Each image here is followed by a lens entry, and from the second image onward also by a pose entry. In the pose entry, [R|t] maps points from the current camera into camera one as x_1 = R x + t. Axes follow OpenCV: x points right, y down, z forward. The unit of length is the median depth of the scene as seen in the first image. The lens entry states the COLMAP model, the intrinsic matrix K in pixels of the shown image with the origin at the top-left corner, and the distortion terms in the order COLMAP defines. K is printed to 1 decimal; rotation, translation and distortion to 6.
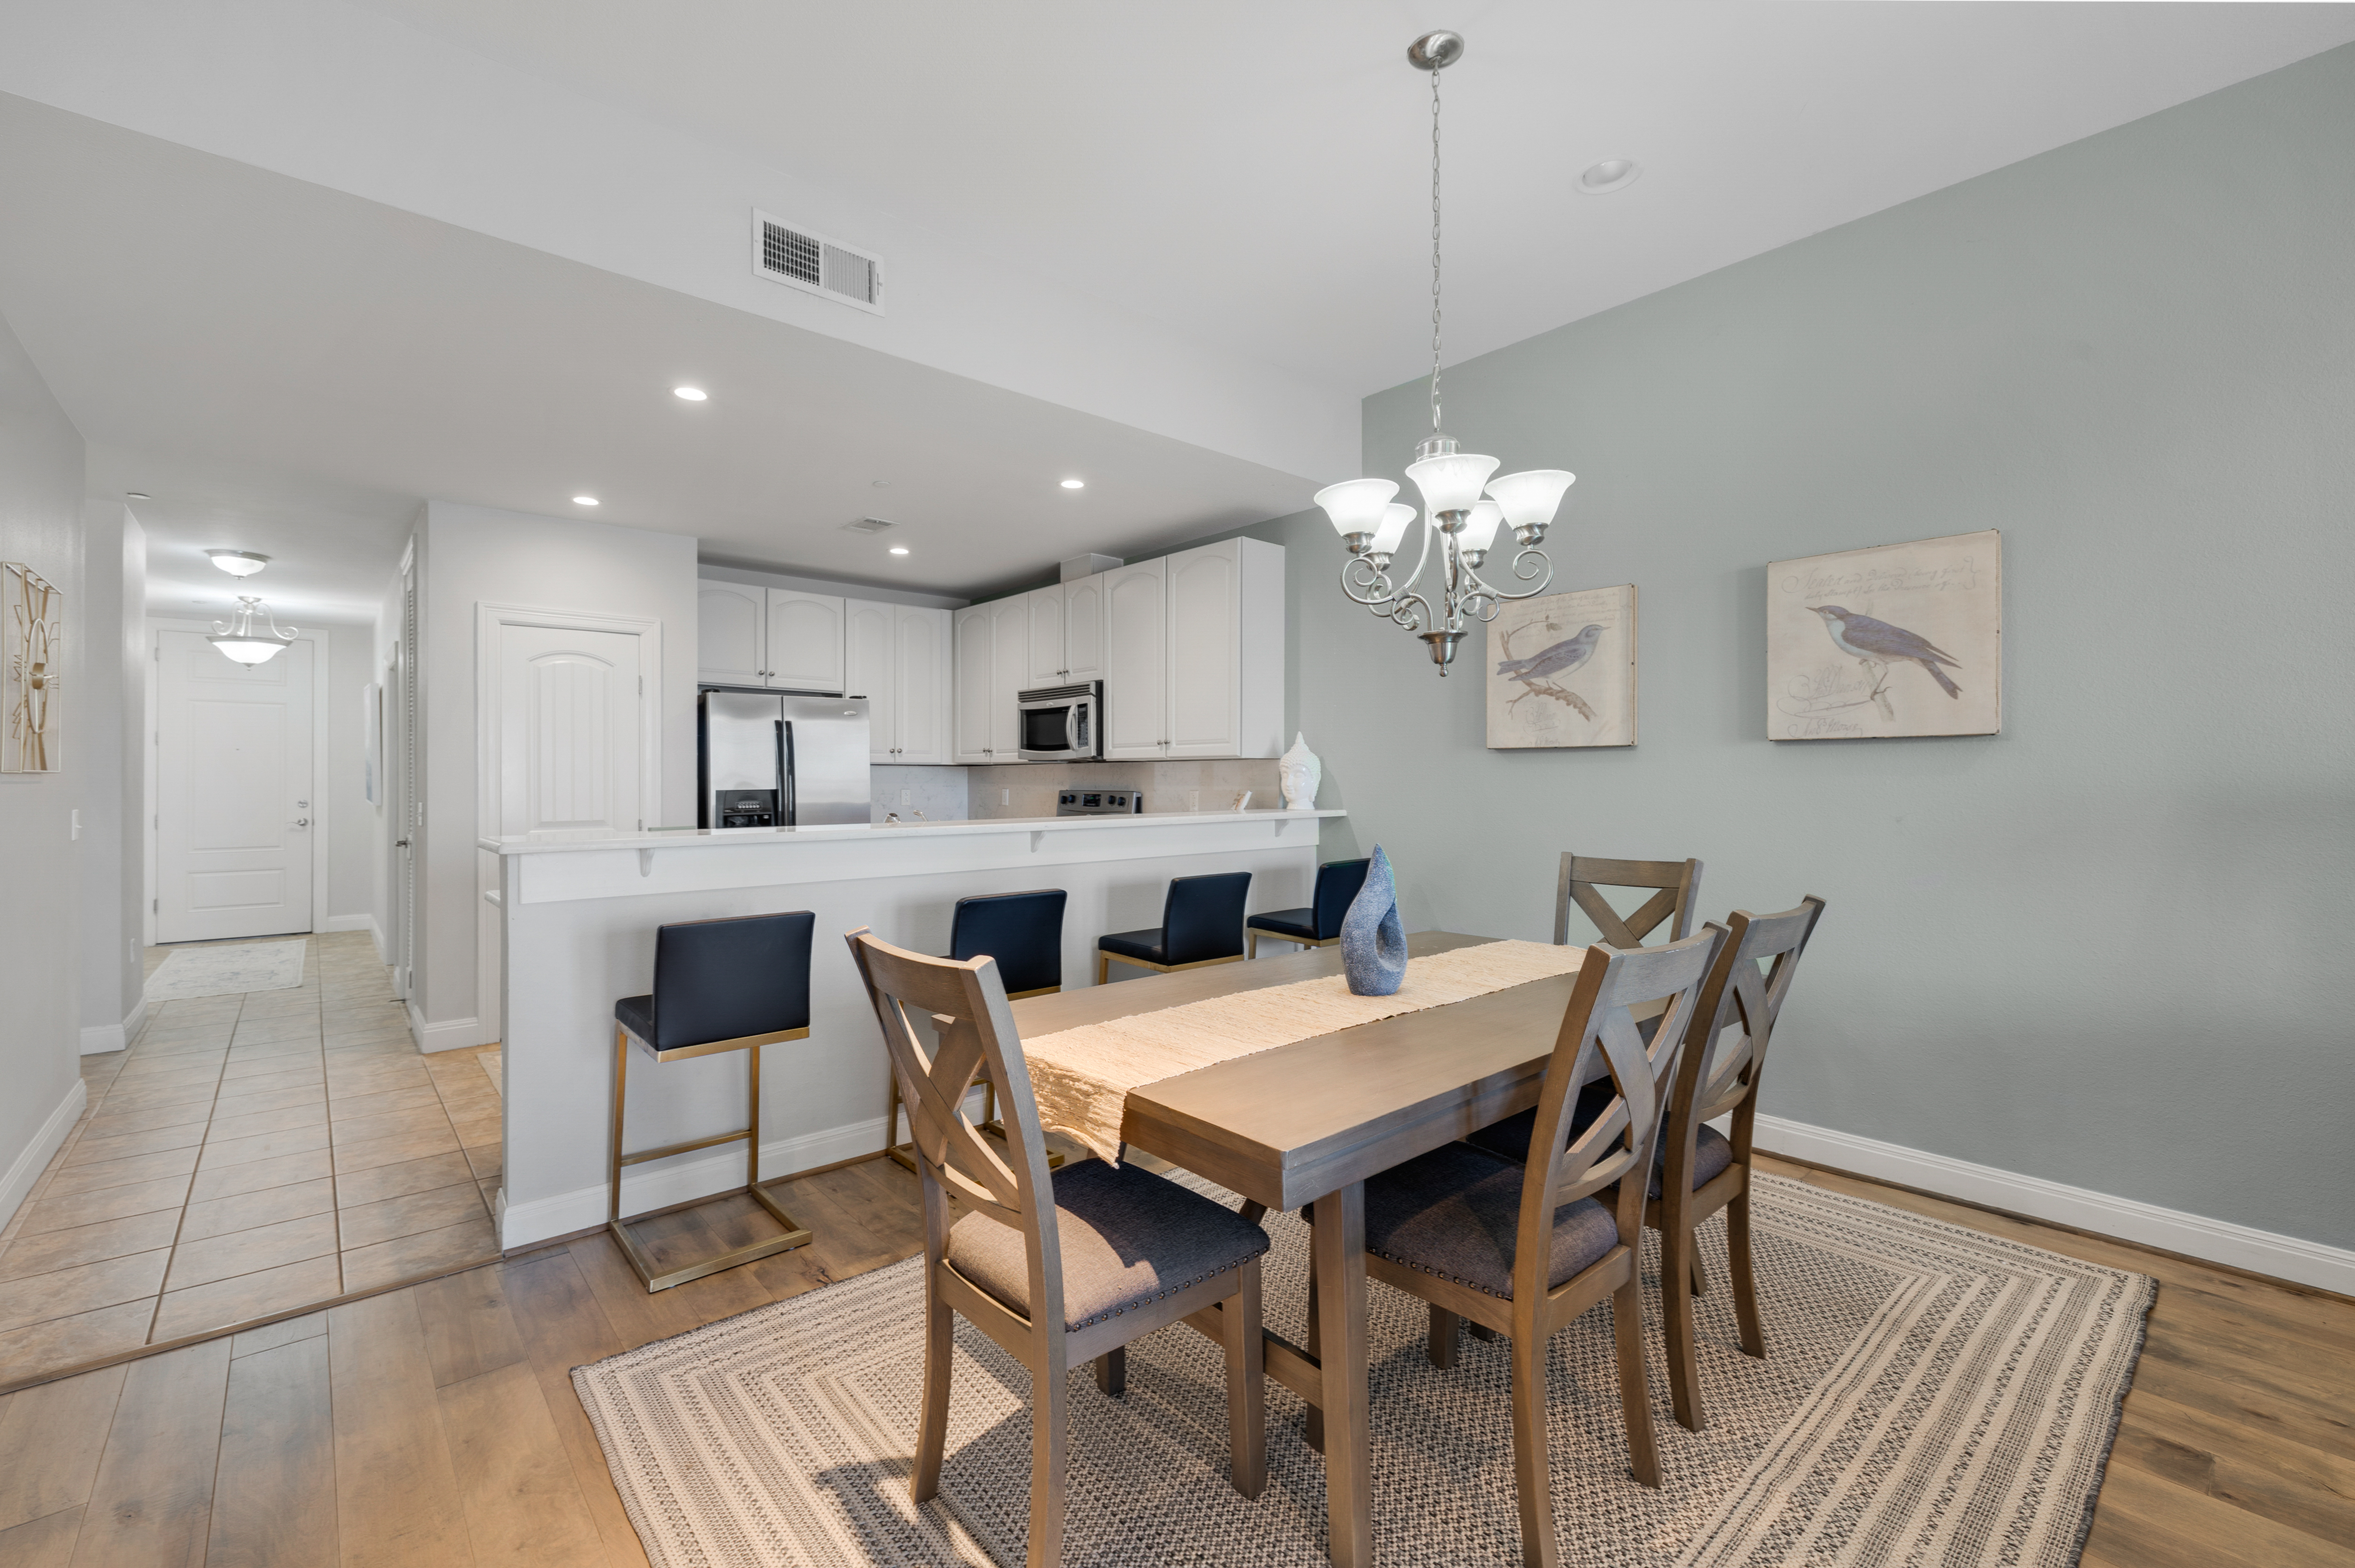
lens RADIAL K [[1006.6, 0, 1147.0], [0, 1006.6, 763.5], [0, 0, 1]] dist [0.004705, -0.000438]
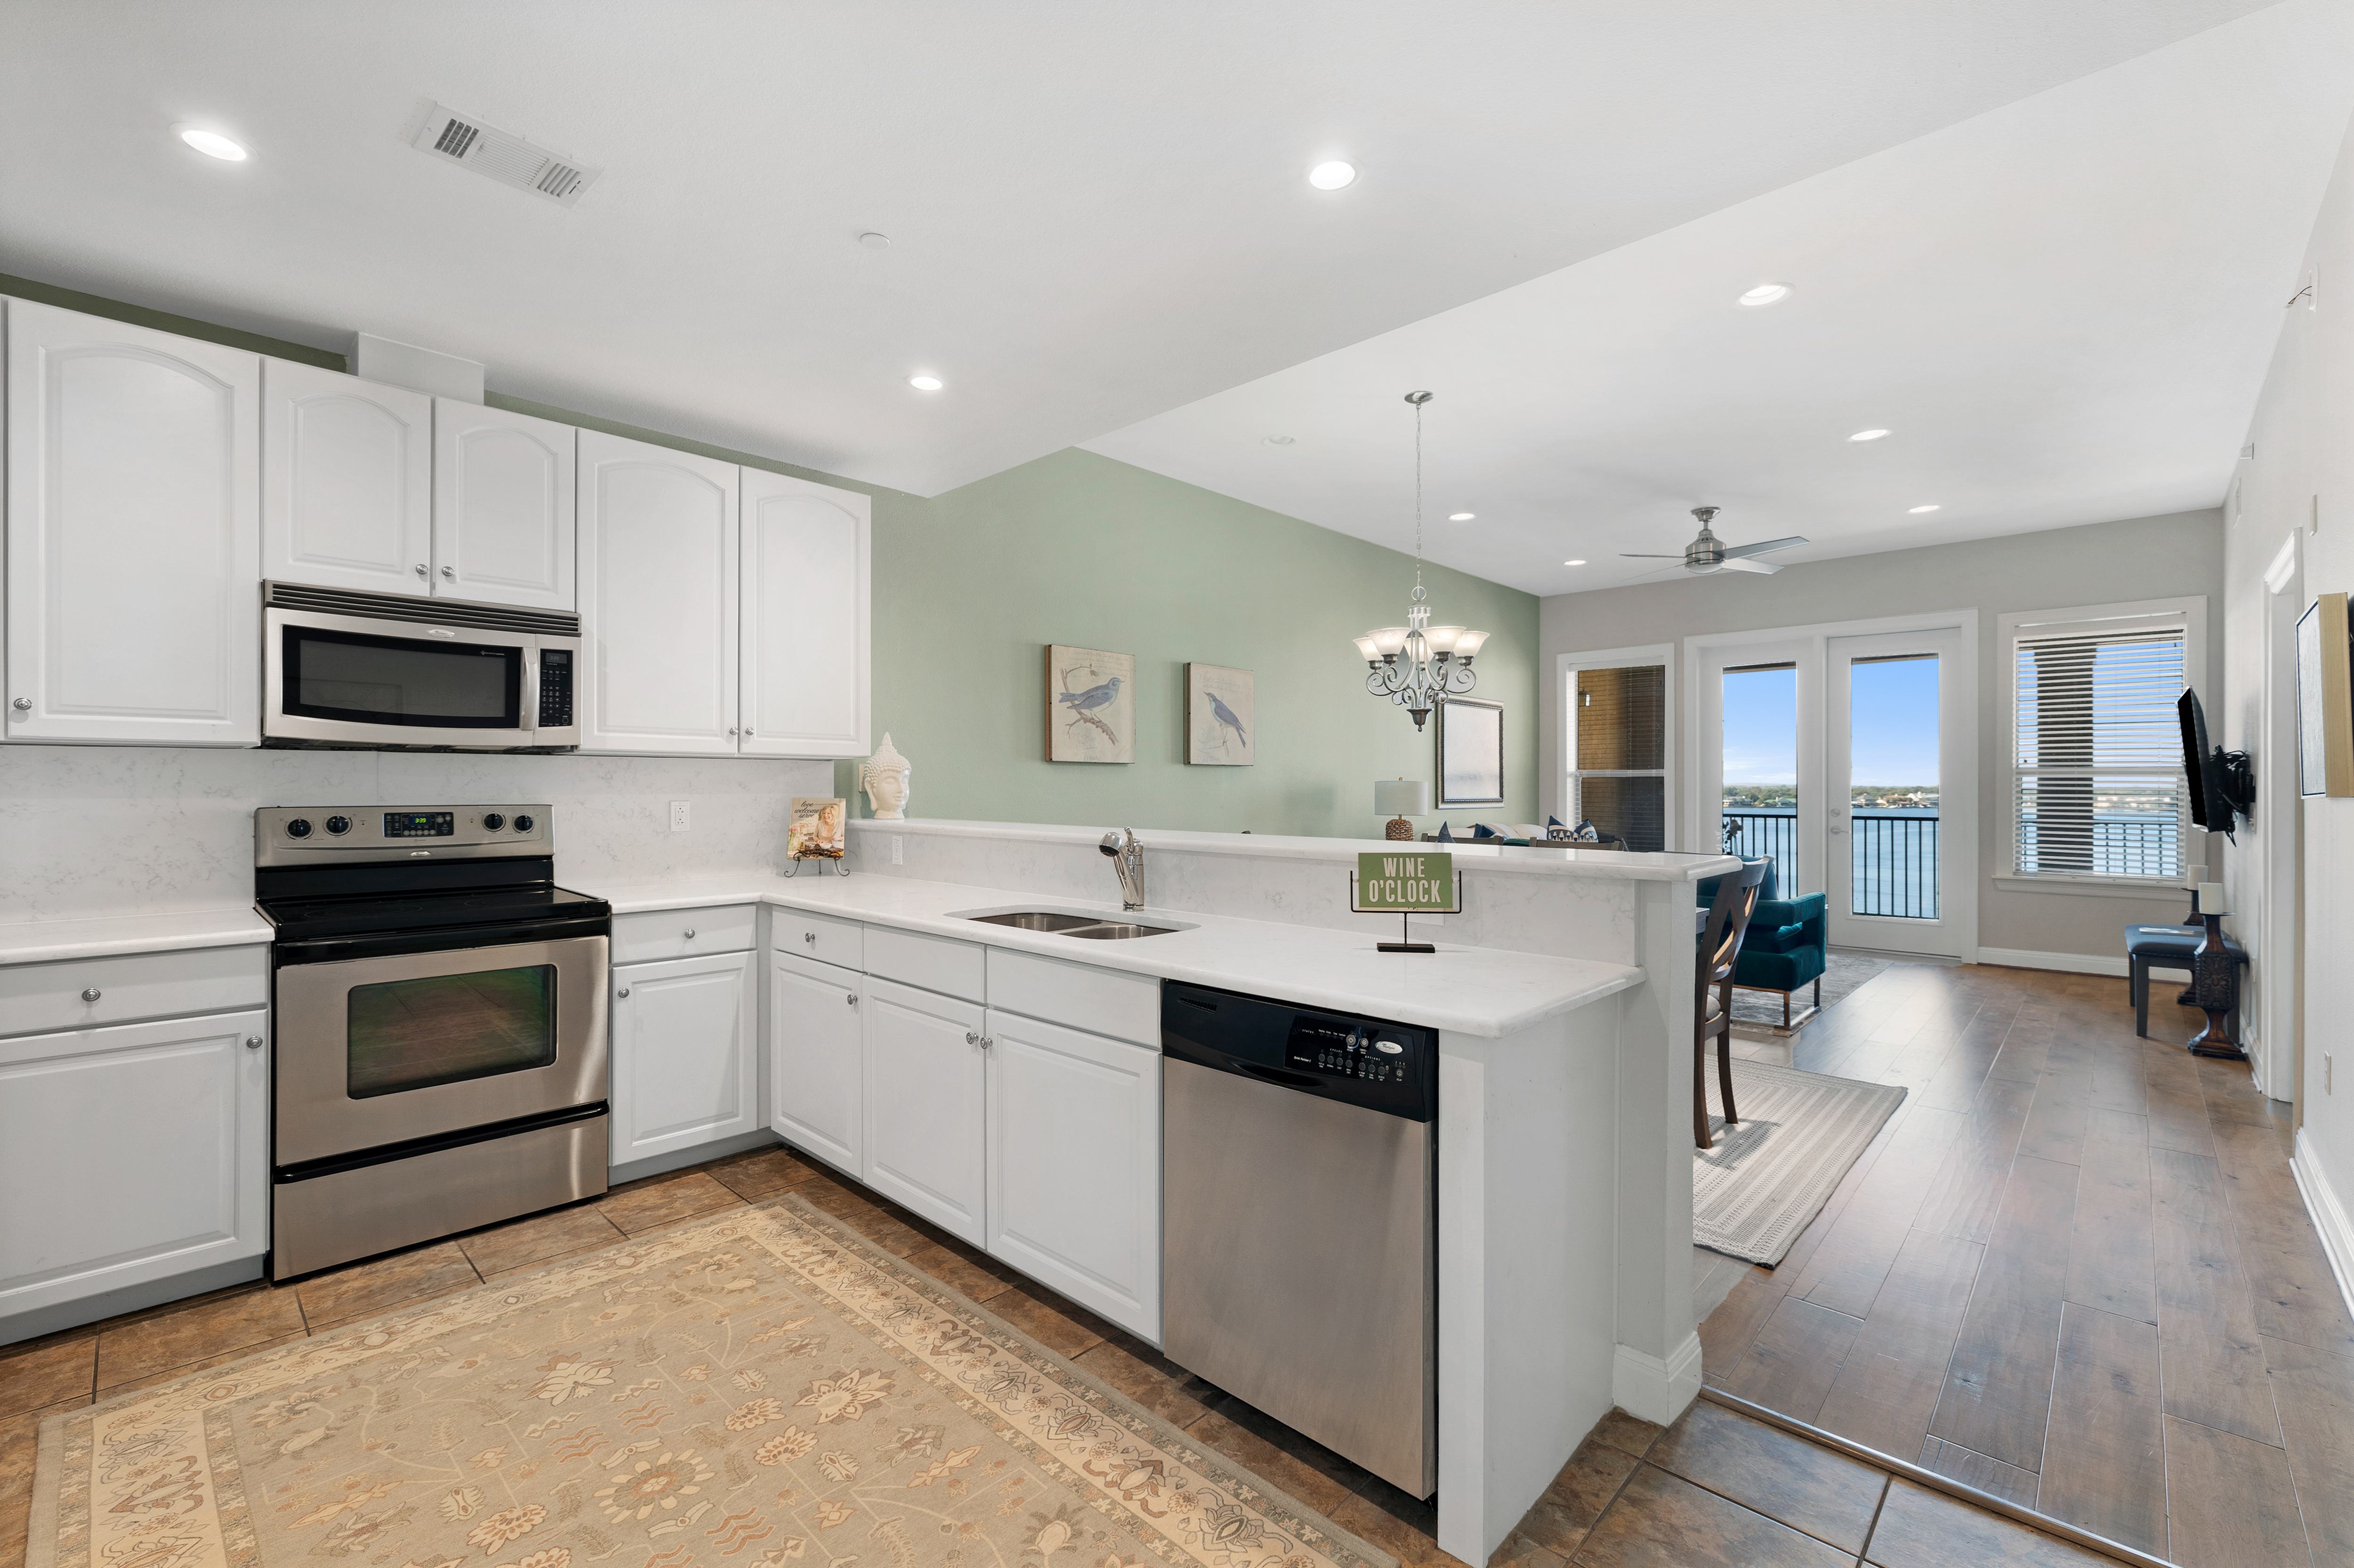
lens RADIAL K [[1006.1, 0, 1166.9], [0, 1006.1, 783.8], [0, 0, 1]] dist [0.004705, -0.000438]
pose [[-0.109410, 0.001373, 0.993996, -0.916306], [-0.018557, 0.999822, -0.003424, 0.015517], [-0.993823, -0.018820, -0.109365, 1.004964]]
